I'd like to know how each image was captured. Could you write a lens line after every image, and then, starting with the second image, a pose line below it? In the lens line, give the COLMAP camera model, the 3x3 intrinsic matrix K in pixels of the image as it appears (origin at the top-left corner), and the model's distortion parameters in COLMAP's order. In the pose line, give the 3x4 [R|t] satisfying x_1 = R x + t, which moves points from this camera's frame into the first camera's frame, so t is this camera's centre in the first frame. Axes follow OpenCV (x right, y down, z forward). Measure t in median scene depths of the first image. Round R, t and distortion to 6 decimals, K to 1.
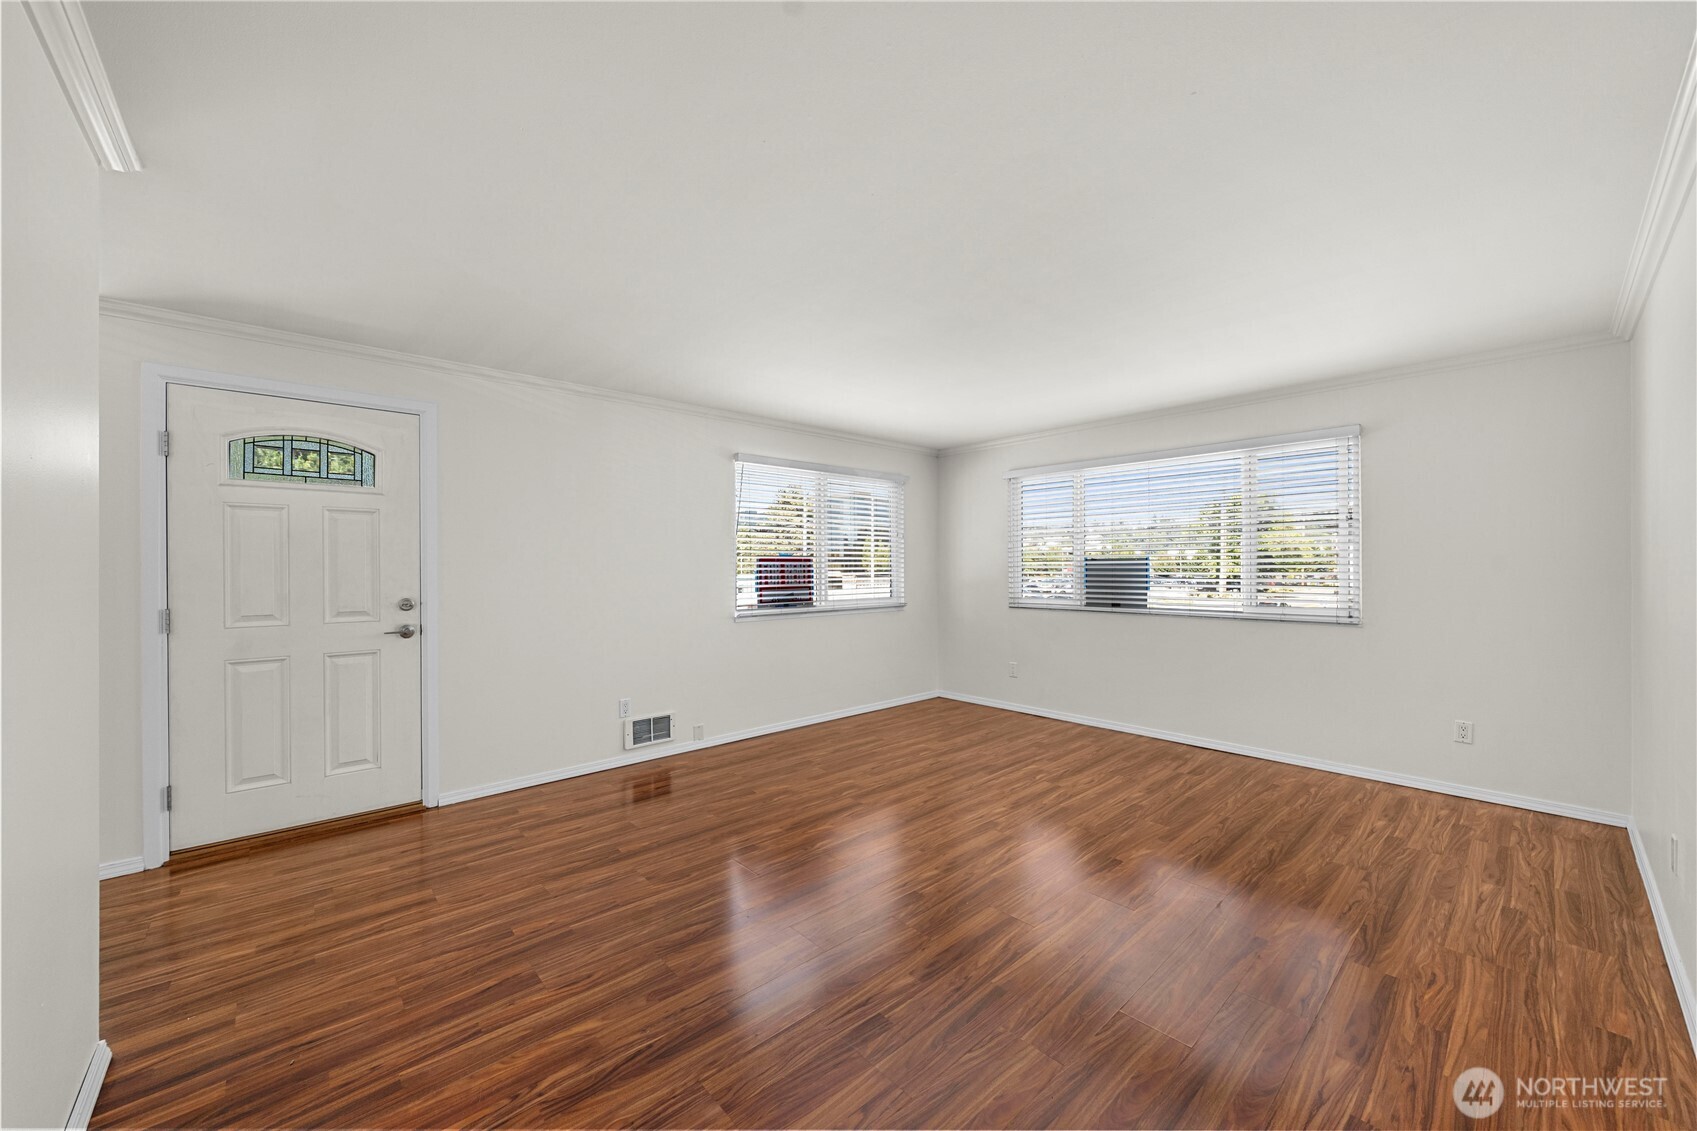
lens RADIAL K [[628.1, 0, 841.4], [0, 628.1, 564.1], [0, 0, 1]] dist [0.000008, 0.000180]
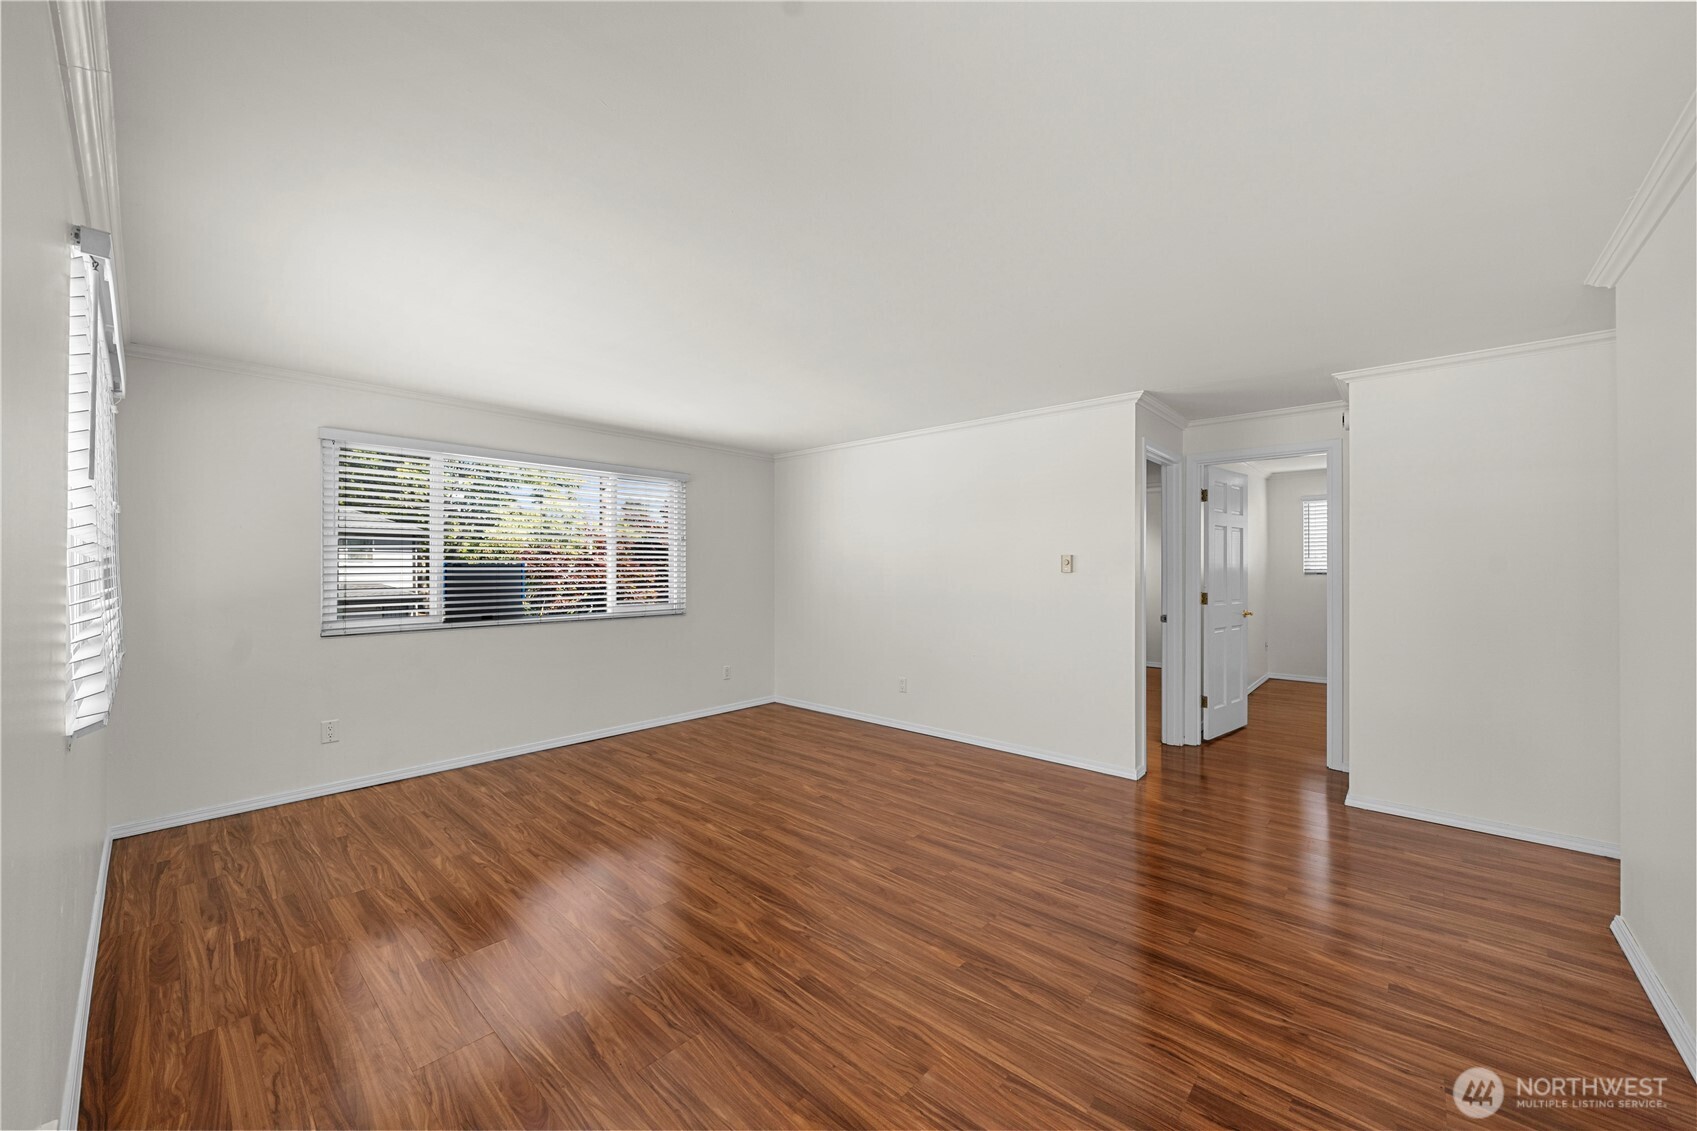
lens RADIAL K [[628.1, 0, 841.4], [0, 628.1, 564.1], [0, 0, 1]] dist [0.000008, 0.000180]
pose [[-0.093976, 0.014347, 0.995471, -0.595877], [-0.000587, 0.999895, -0.014466, 0.003358], [-0.995574, -0.001944, -0.093957, 0.732571]]
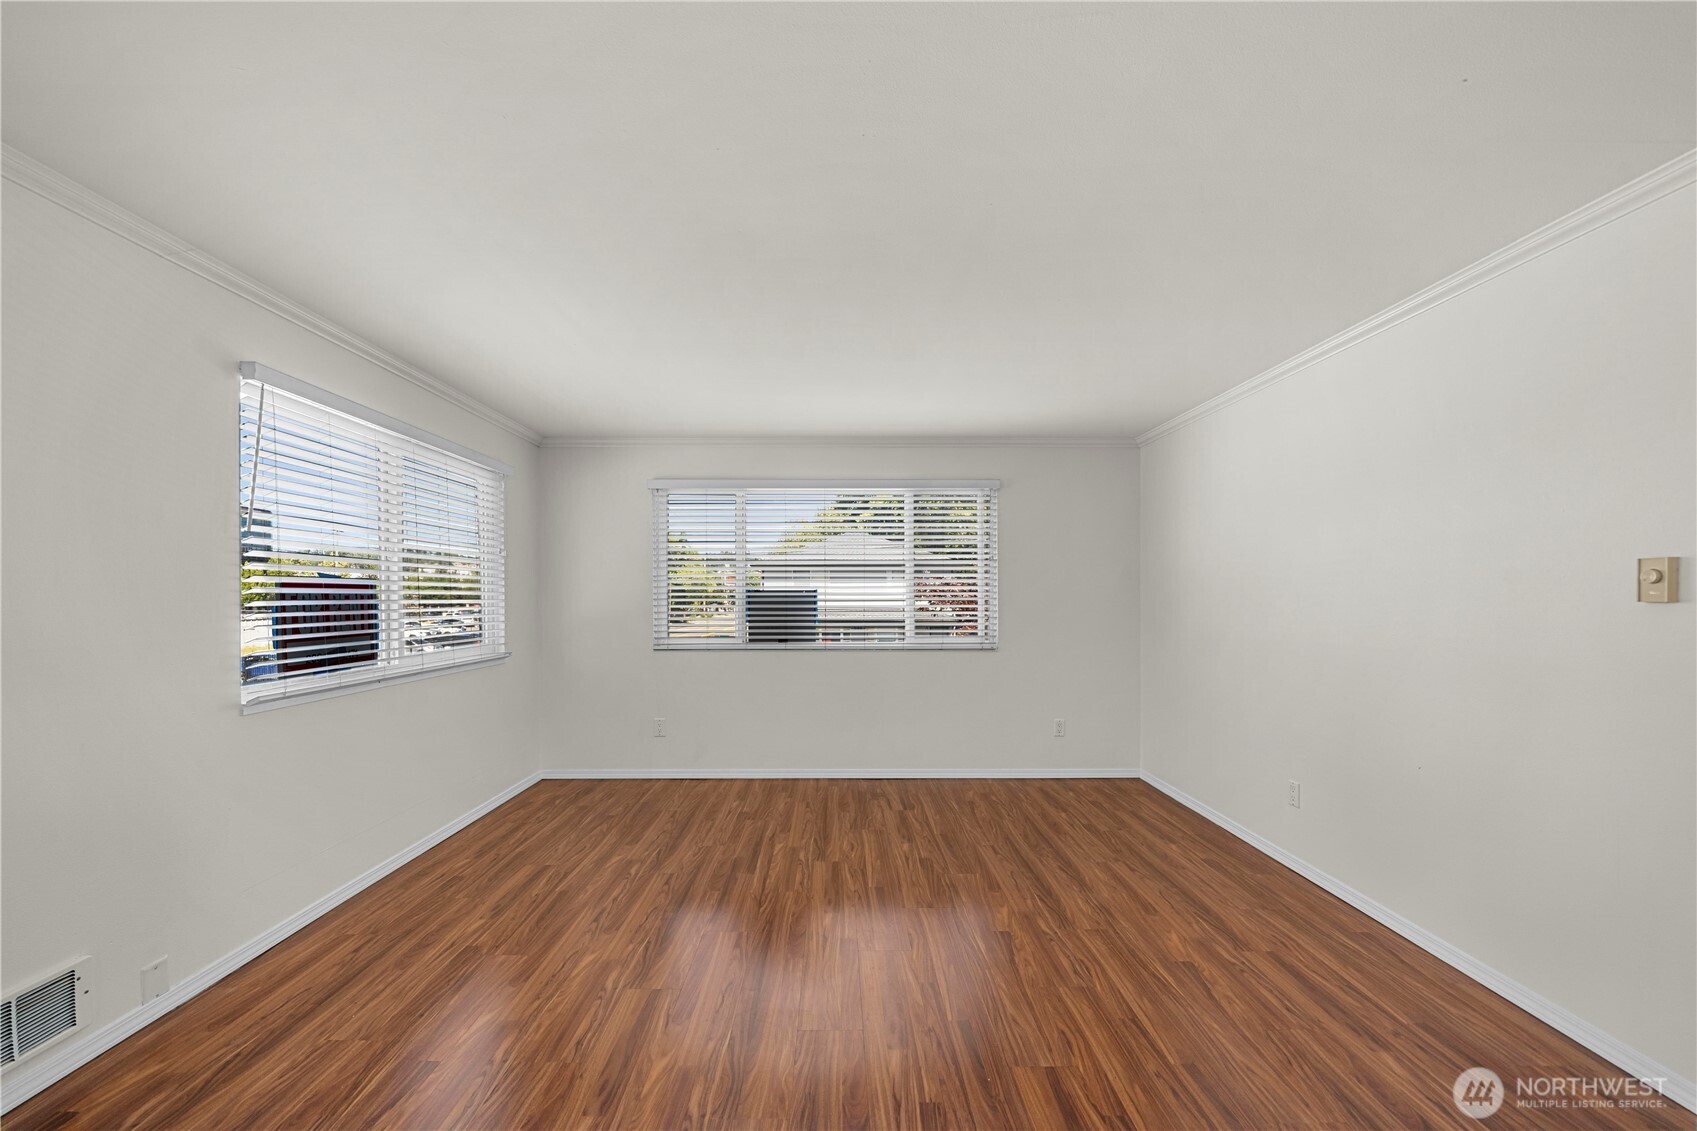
lens RADIAL K [[654.3, 0, 836.5], [0, 654.3, 585.2], [0, 0, 1]] dist [0.003041, 0.000220]
pose [[0.667571, 0.017379, 0.744343, -0.278516], [-0.004761, 0.999807, -0.019073, 0.001900], [-0.744531, 0.009189, 0.667525, 0.375950]]
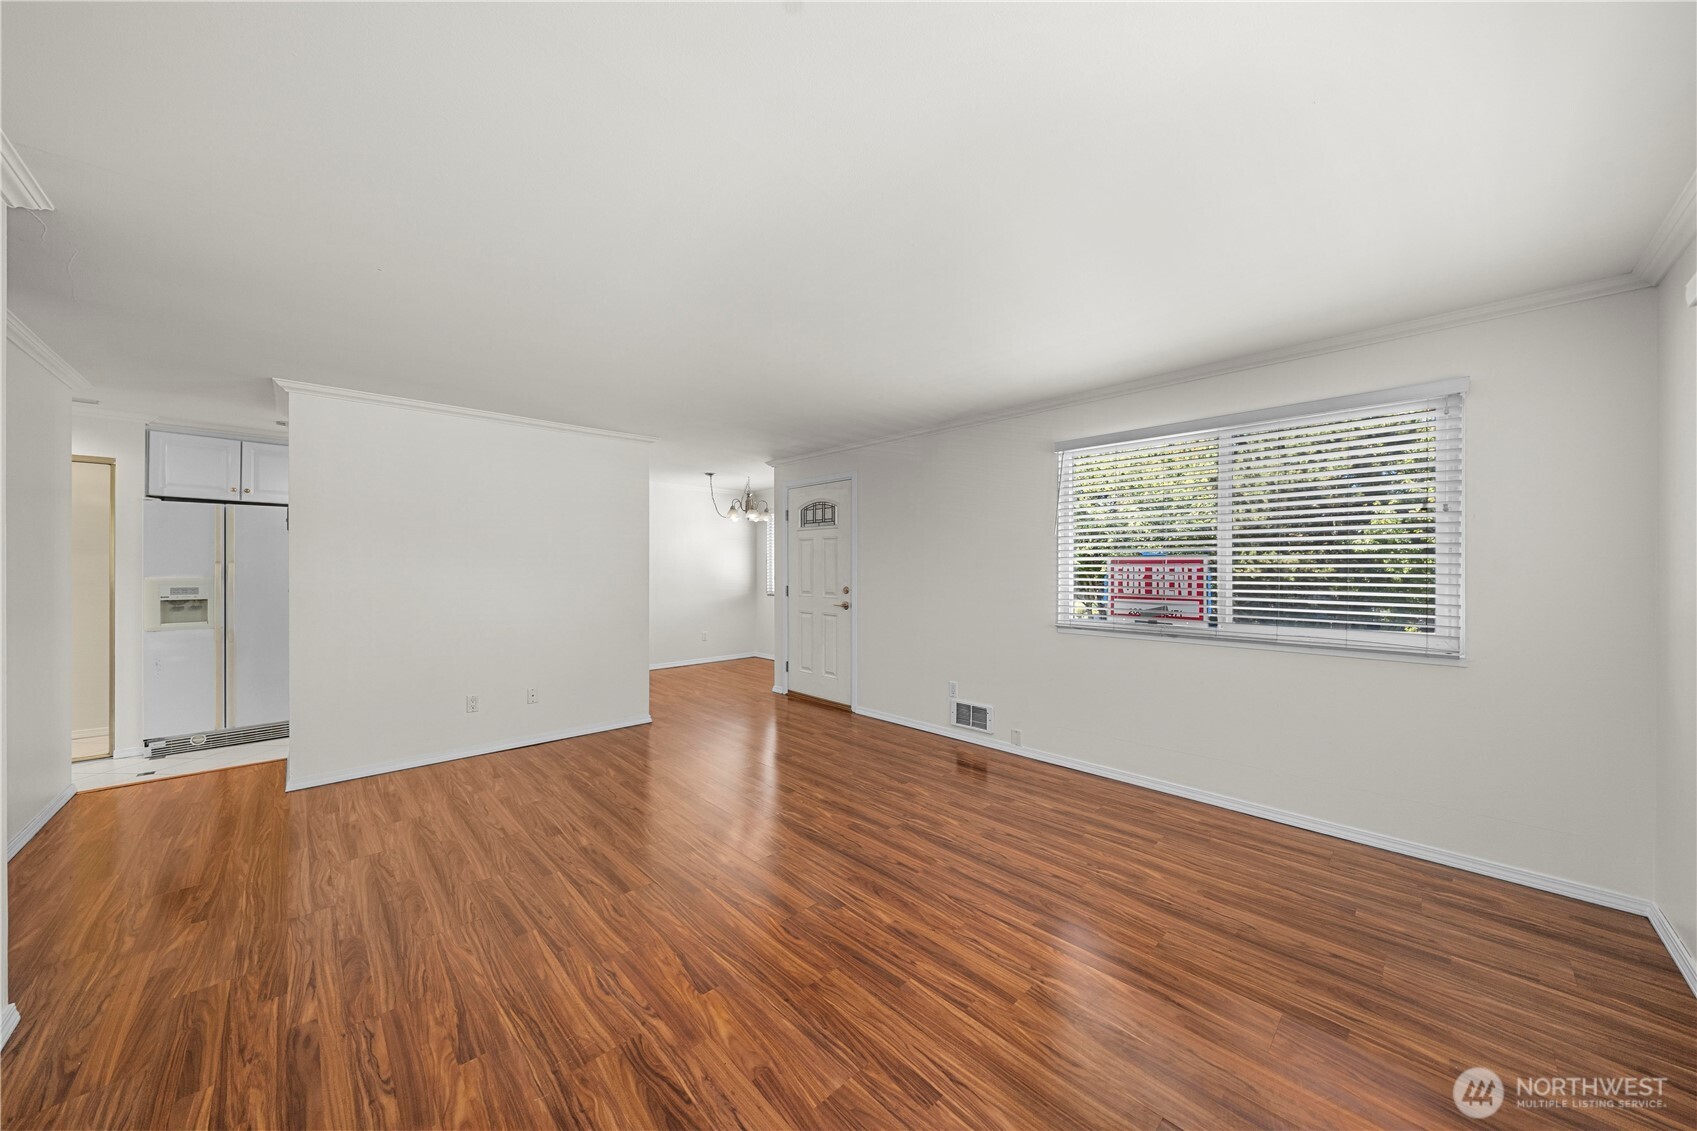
lens RADIAL K [[586.6, 0, 848.5], [0, 586.6, 565.5], [0, 0, 1]] dist [-0.001112, -0.000049]
pose [[0.033823, 0.001644, -0.999426, 0.747186], [0.001125, 0.999998, 0.001683, -0.004439], [0.999427, -0.001181, 0.033821, 0.769941]]
